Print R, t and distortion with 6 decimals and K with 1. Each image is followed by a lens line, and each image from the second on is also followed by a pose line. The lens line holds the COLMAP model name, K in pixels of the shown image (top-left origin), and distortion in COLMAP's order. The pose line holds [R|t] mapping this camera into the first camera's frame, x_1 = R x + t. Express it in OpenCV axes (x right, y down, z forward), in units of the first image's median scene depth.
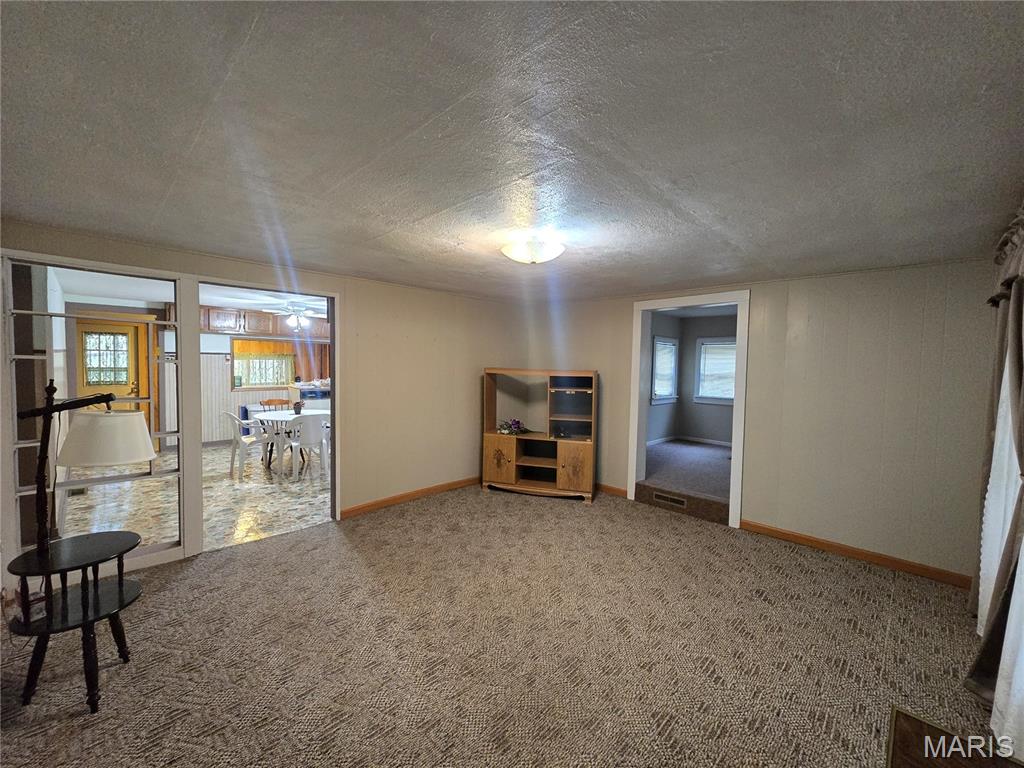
lens RADIAL K [[415.4, 0, 515.2], [0, 415.4, 387.6], [0, 0, 1]] dist [0.000054, -0.000360]
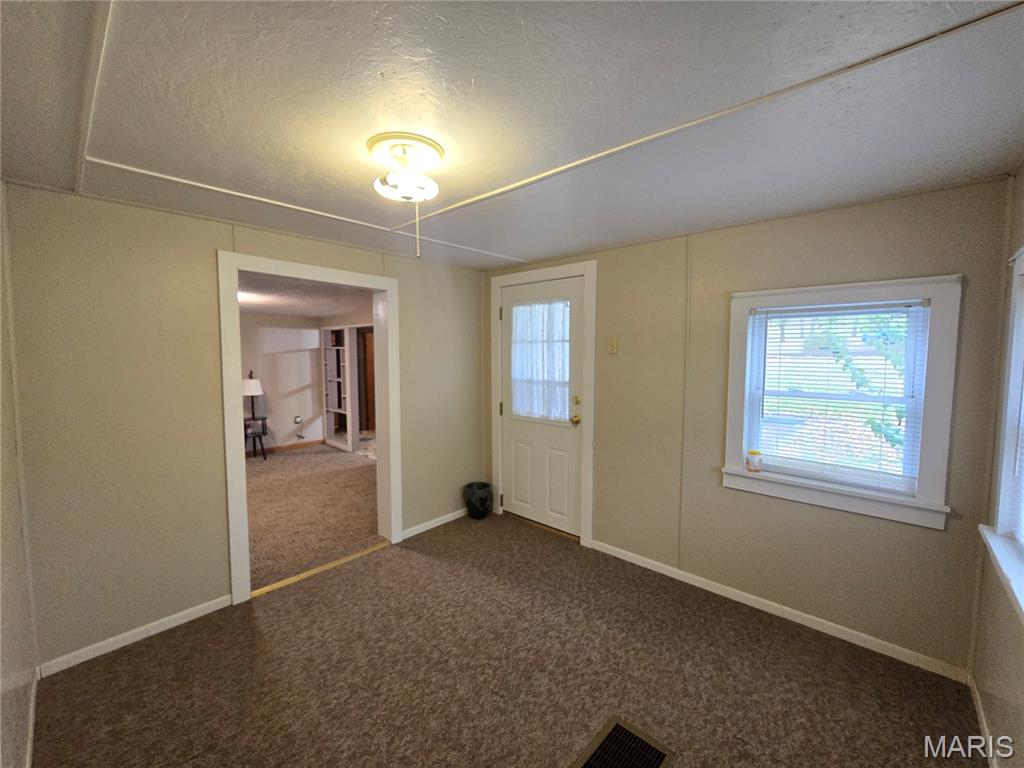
lens RADIAL K [[420.2, 0, 511.6], [0, 420.2, 383.2], [0, 0, 1]] dist [0.000214, -0.000404]
pose [[0.040488, 0.047501, -0.998050, 1.404786], [-0.060668, 0.997143, 0.044997, -0.109223], [0.997337, 0.058727, 0.043254, 1.641642]]
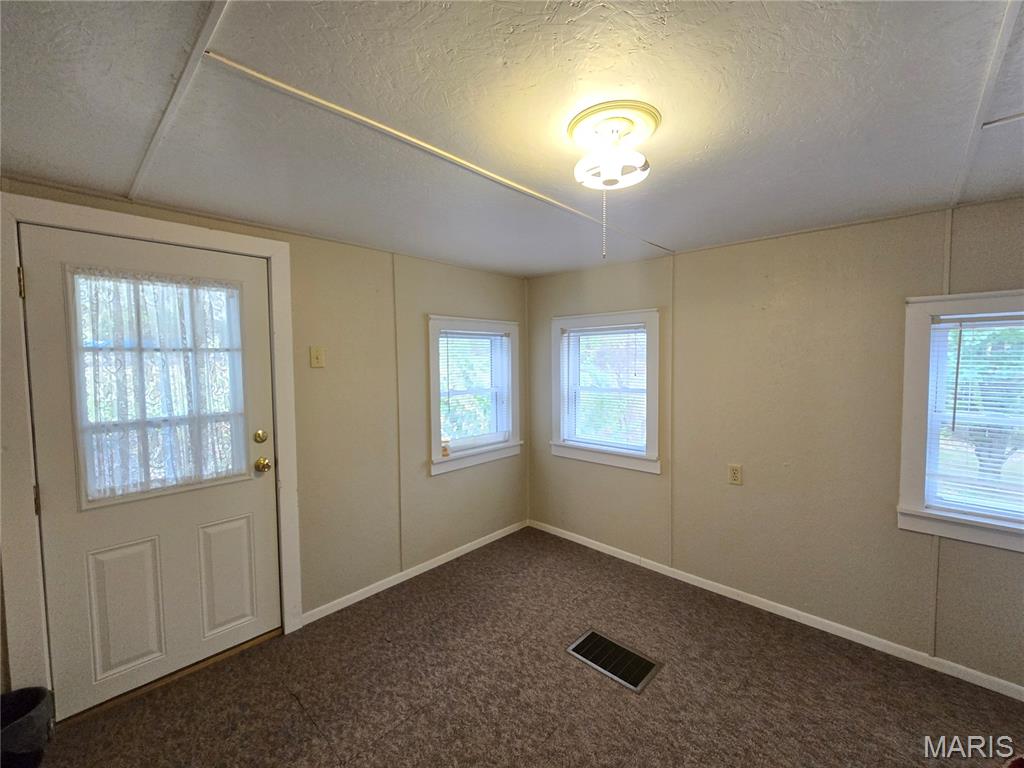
lens RADIAL K [[415.8, 0, 512.0], [0, 415.8, 384.0], [0, 0, 1]] dist [-0.011543, -0.000425]
pose [[0.999034, -0.039460, 0.019322, 0.842610], [0.039514, 0.999216, -0.002418, -0.101073], [-0.019211, 0.003179, 0.999810, 1.178248]]
